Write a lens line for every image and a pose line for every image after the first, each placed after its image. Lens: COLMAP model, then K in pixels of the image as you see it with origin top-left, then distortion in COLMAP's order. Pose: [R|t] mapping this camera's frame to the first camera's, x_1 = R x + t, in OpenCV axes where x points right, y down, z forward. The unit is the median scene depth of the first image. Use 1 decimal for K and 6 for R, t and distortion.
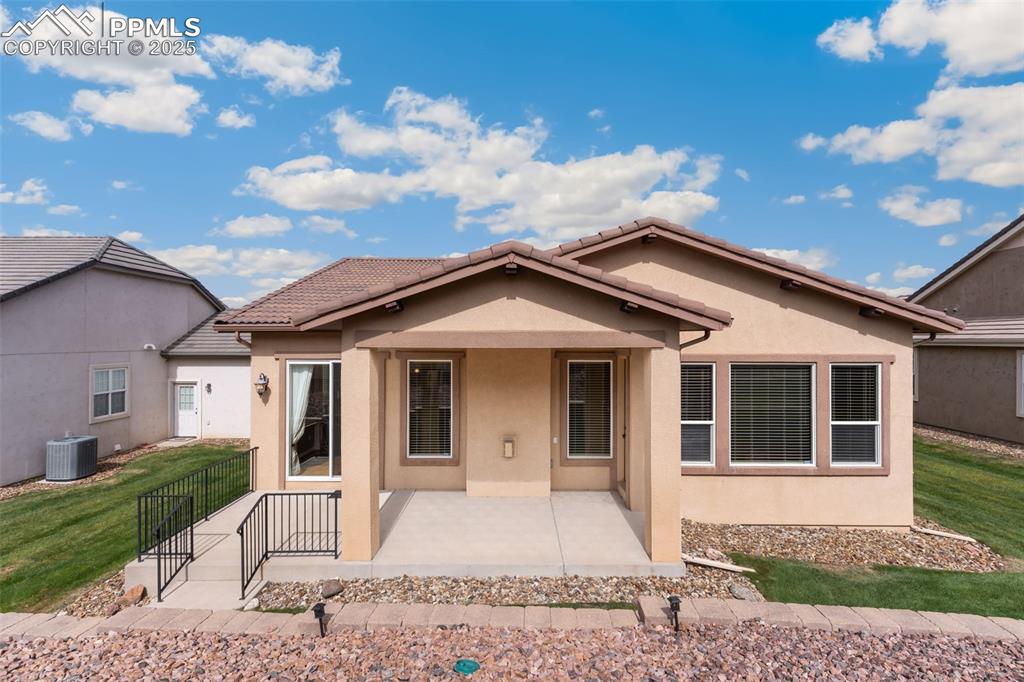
lens RADIAL K [[487.3, 0, 512.0], [0, 487.3, 339.2], [0, 0, 1]] dist [0.002942, -0.000037]
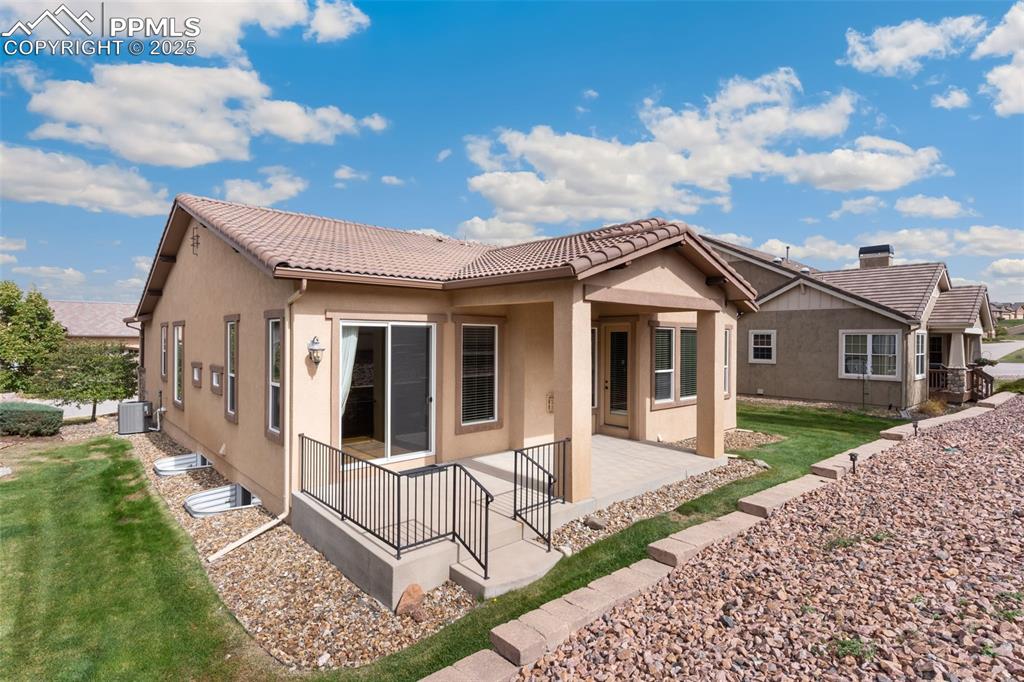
lens RADIAL K [[494.7, 0, 512.0], [0, 494.7, 341.0], [0, 0, 1]] dist [-0.001140, -0.000395]
pose [[0.747886, 0.001402, 0.663826, -0.881855], [-0.006147, 0.999970, 0.004813, 0.078898], [-0.663799, -0.007680, 0.747872, 0.229035]]
